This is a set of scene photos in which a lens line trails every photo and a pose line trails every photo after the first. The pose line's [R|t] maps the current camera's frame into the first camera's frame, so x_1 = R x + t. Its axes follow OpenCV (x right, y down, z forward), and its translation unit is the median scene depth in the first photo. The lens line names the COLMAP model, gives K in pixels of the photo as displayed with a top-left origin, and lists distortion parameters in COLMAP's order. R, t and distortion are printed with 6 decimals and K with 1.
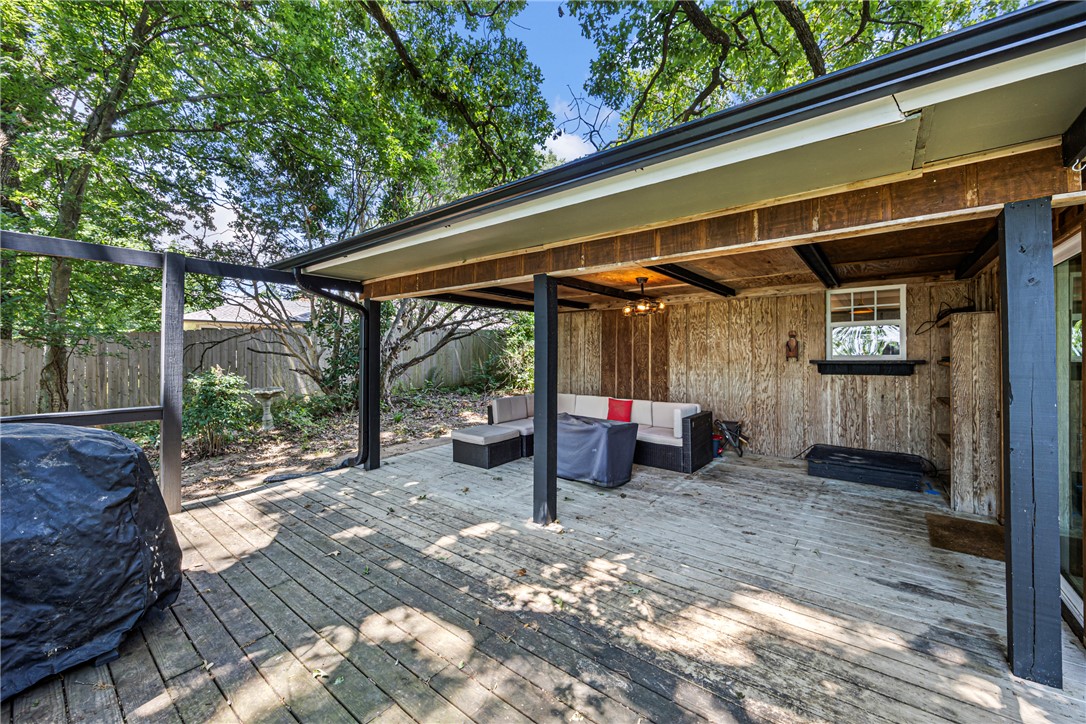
lens RADIAL K [[413.2, 0, 545.1], [0, 413.2, 357.1], [0, 0, 1]] dist [-0.005964, 0.000980]
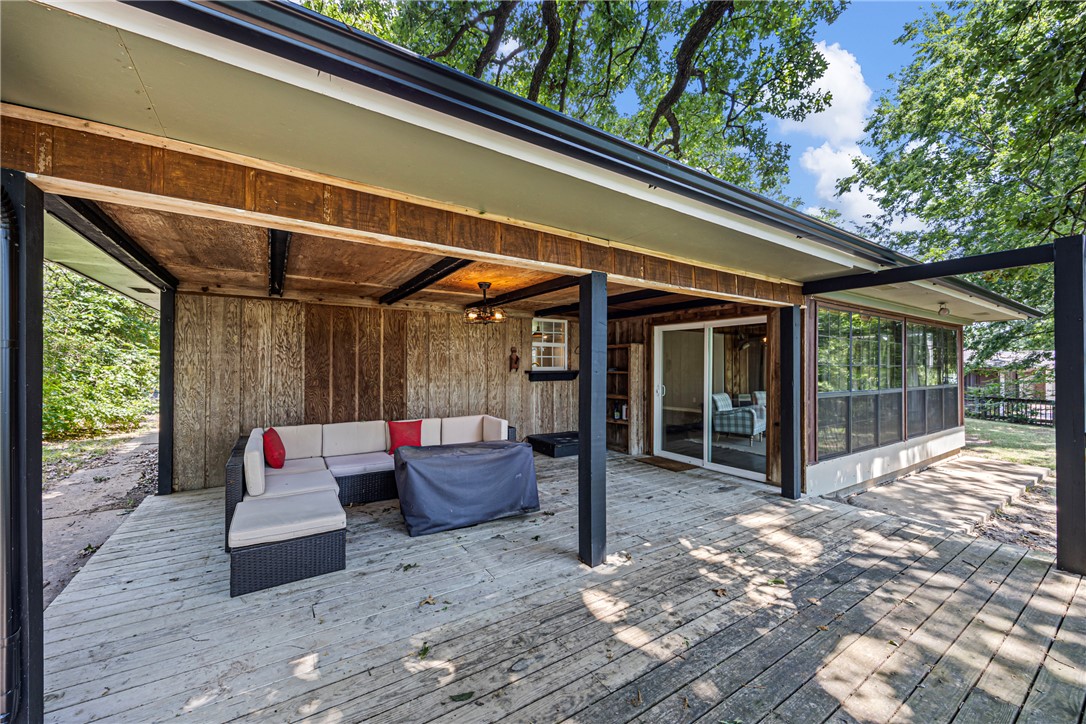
lens RADIAL K [[413.2, 0, 538.5], [0, 413.2, 363.2], [0, 0, 1]] dist [-0.005964, 0.000980]
pose [[0.337204, 0.009935, 0.941379, -0.933564], [0.002118, 0.999934, -0.011312, -0.001969], [-0.941429, 0.005808, 0.337161, 0.901657]]
